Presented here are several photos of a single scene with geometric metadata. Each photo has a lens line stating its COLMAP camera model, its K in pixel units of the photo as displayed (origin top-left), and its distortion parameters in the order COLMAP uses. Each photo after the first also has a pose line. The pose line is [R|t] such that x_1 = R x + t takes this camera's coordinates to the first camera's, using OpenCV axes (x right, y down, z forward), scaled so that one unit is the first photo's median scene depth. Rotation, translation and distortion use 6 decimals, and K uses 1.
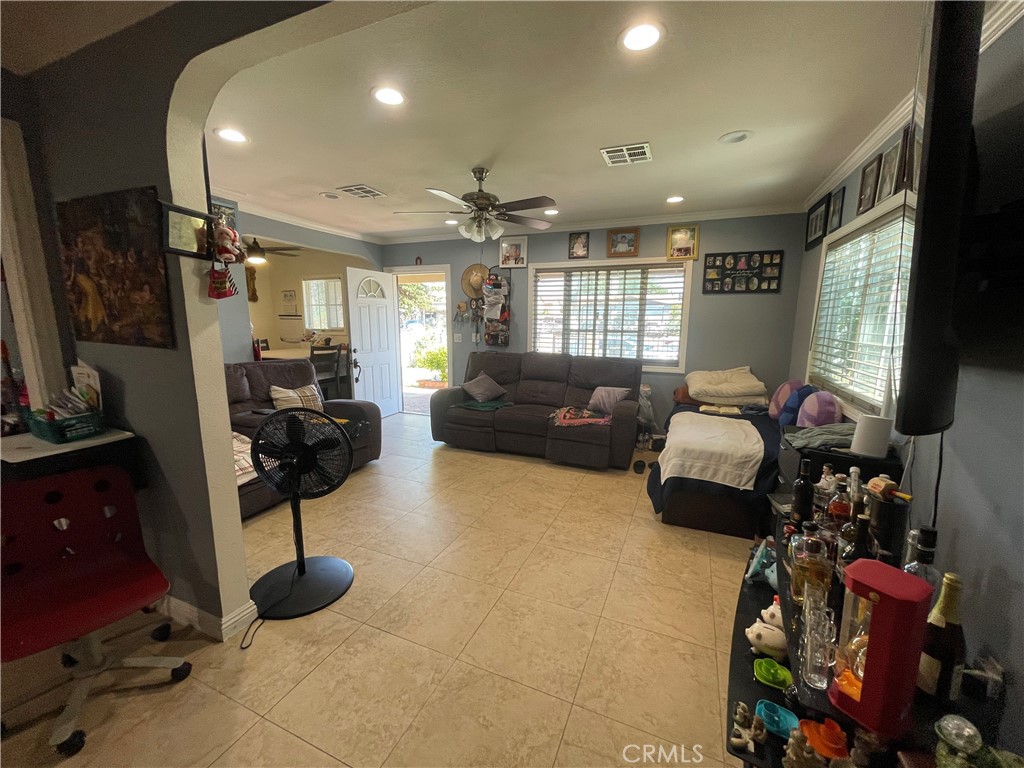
lens RADIAL K [[408.4, 0, 507.6], [0, 408.4, 385.0], [0, 0, 1]] dist [0.000686, 0.000614]
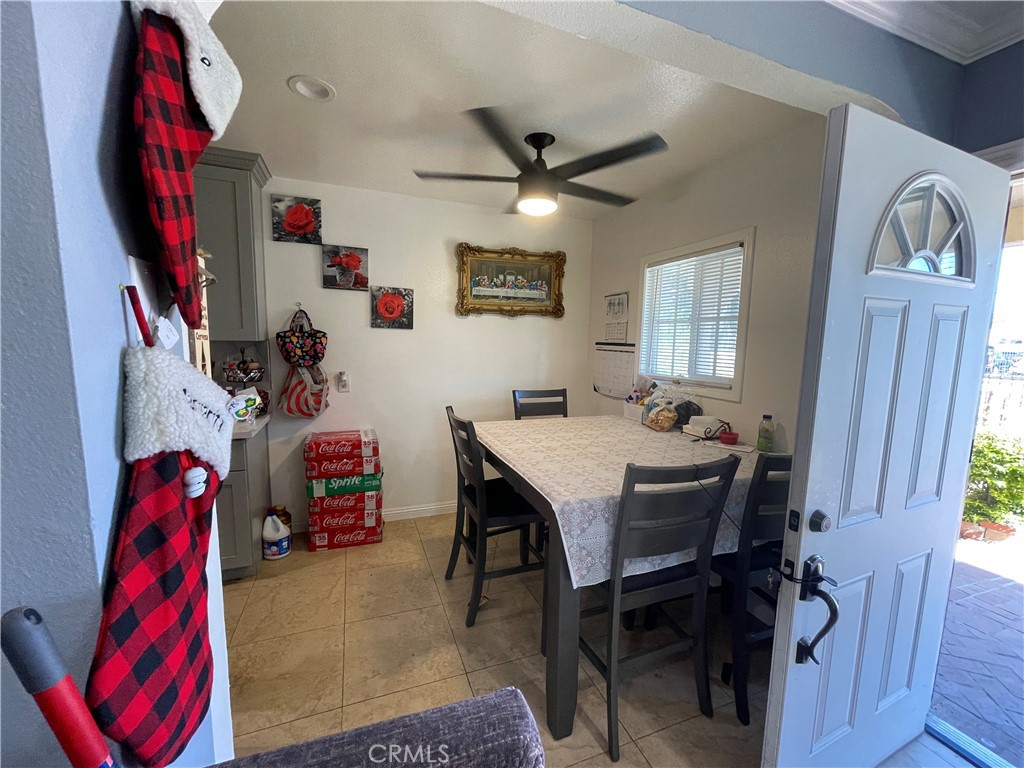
lens RADIAL K [[408.4, 0, 510.1], [0, 408.4, 388.4], [0, 0, 1]] dist [0.000686, 0.000614]
pose [[0.694924, 0.094893, -0.712795, -0.272979], [-0.134163, 0.990959, 0.001124, -0.104227], [0.706457, 0.094850, 0.701372, 0.591124]]
